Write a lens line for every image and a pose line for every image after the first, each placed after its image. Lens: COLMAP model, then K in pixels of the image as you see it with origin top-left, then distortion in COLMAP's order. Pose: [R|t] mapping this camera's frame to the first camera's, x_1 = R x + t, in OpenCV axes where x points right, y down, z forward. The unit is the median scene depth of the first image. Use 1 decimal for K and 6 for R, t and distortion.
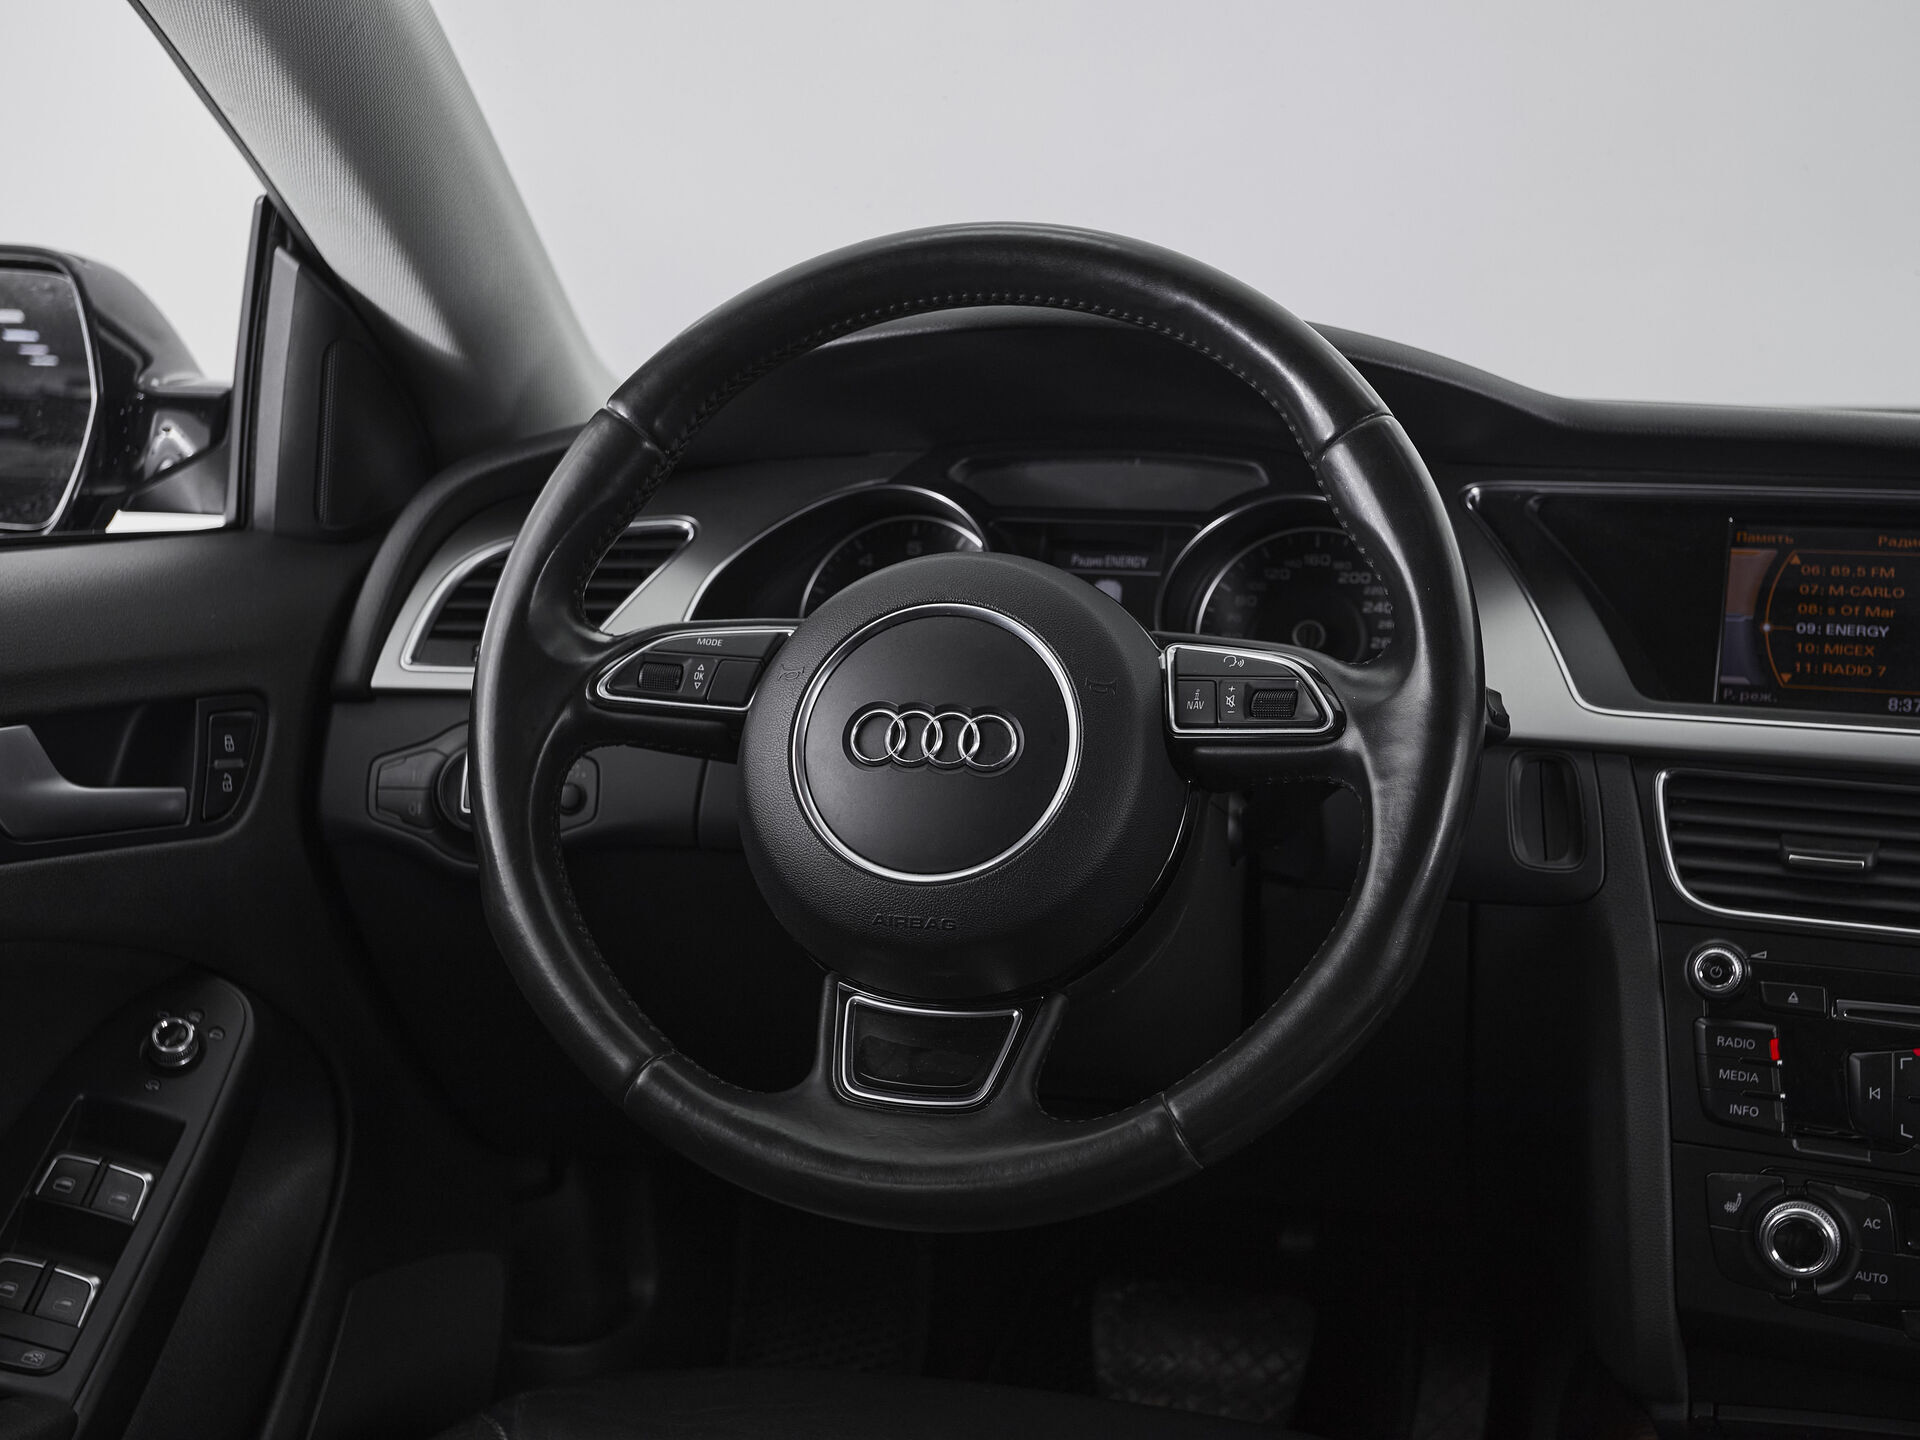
lens RADIAL K [[2282.9, 0, 951.5], [0, 2282.9, 720.1], [0, 0, 1]] dist [0.027849, 0.000000]
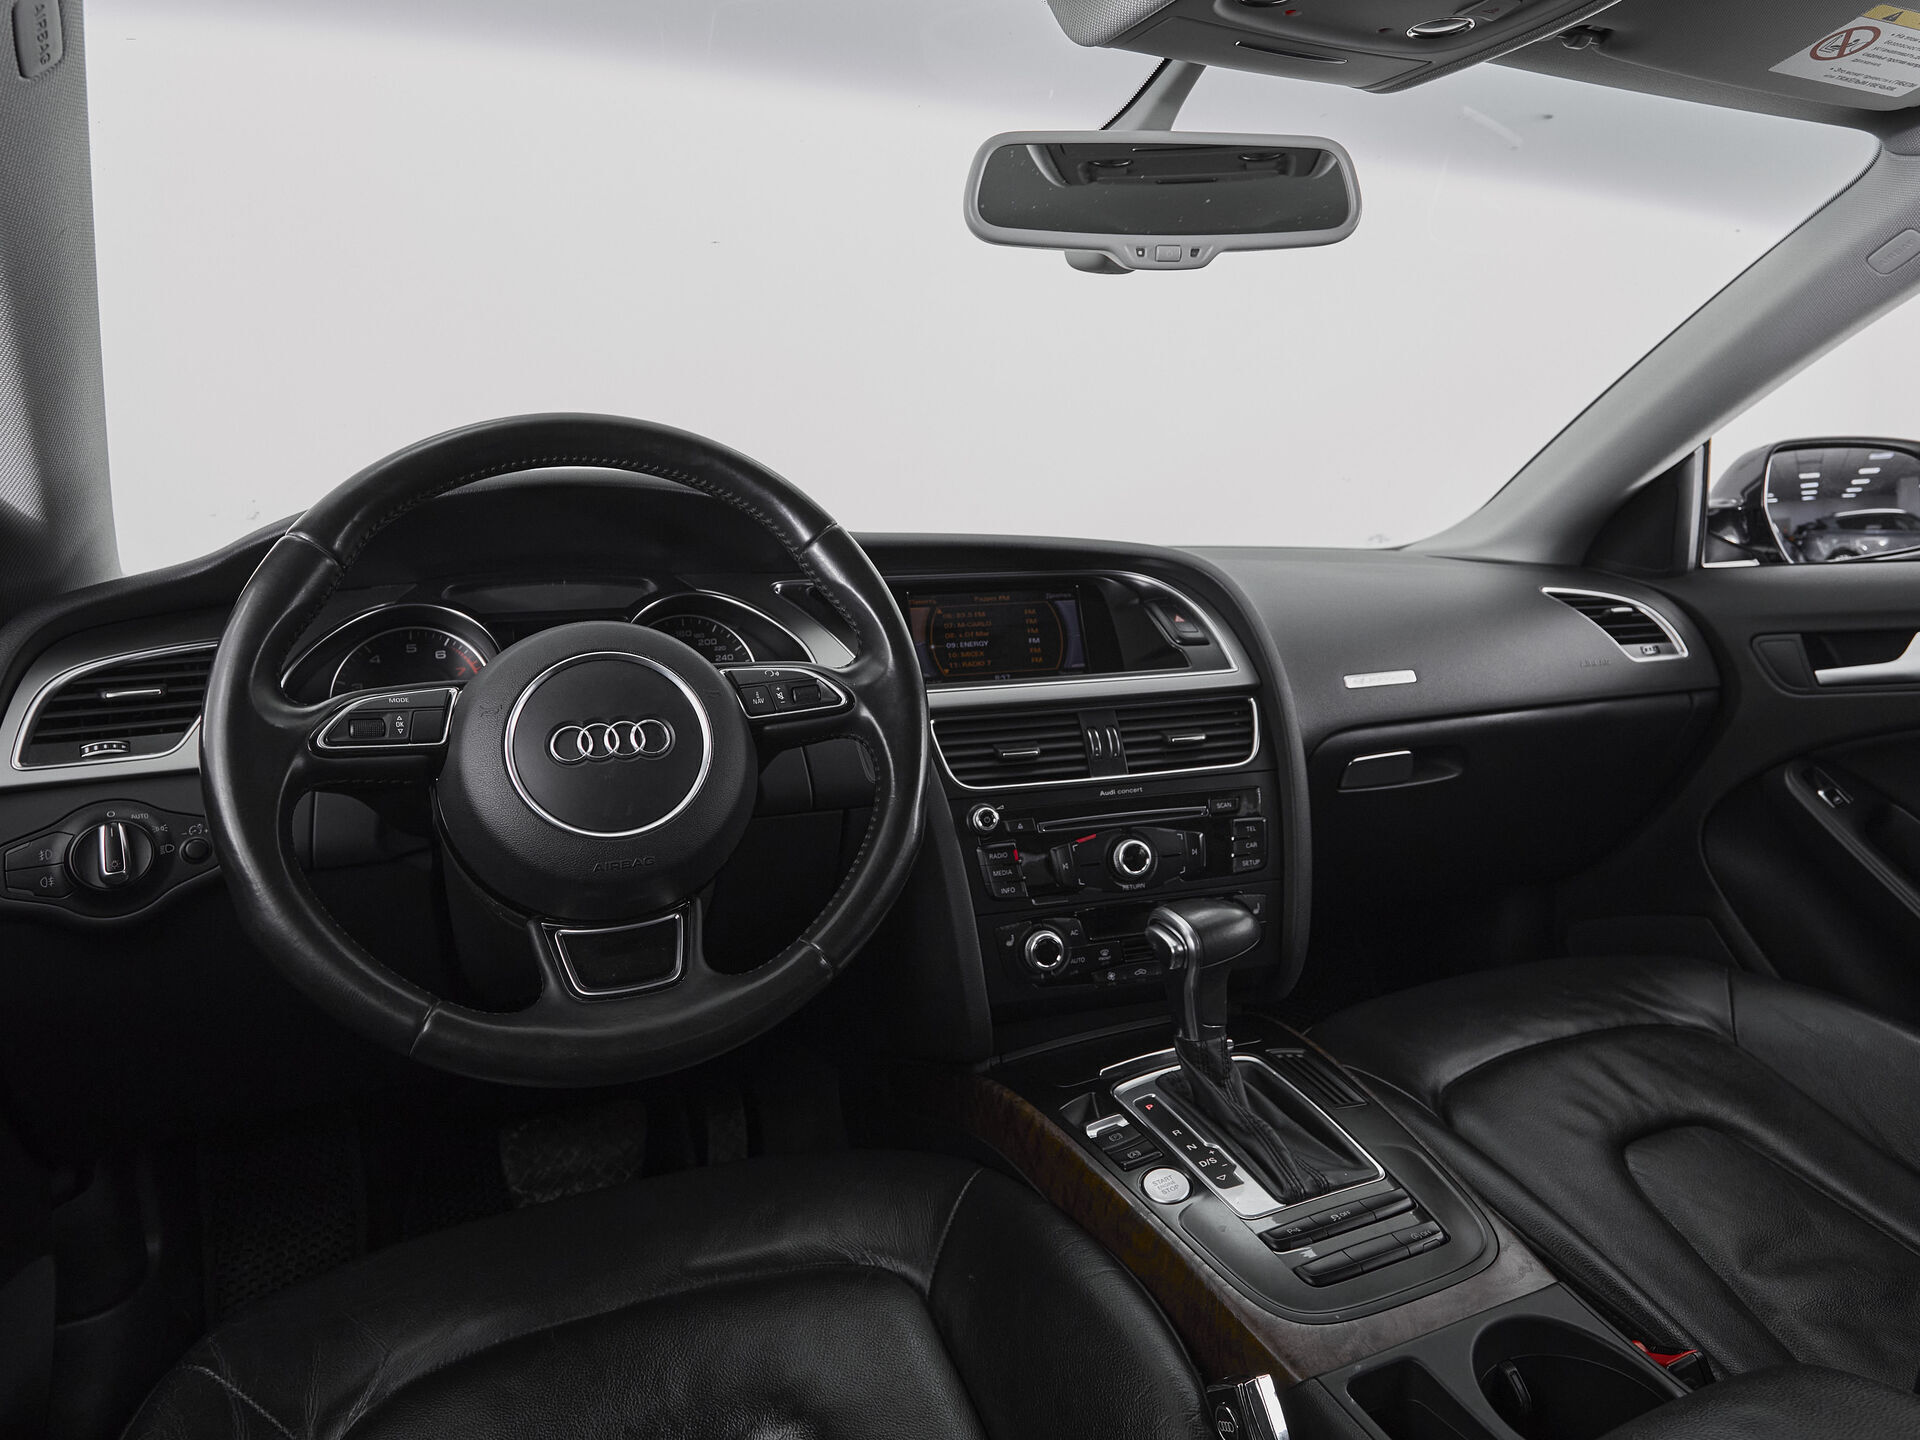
lens RADIAL K [[1201.1, 0, 975.8], [0, 1201.1, 622.3], [0, 0, 1]] dist [-0.004839, 0.000277]
pose [[0.772822, -0.062180, 0.631569, -0.286860], [0.138838, 0.987646, -0.072653, 0.019927], [-0.619249, 0.143834, 0.771908, 0.218104]]
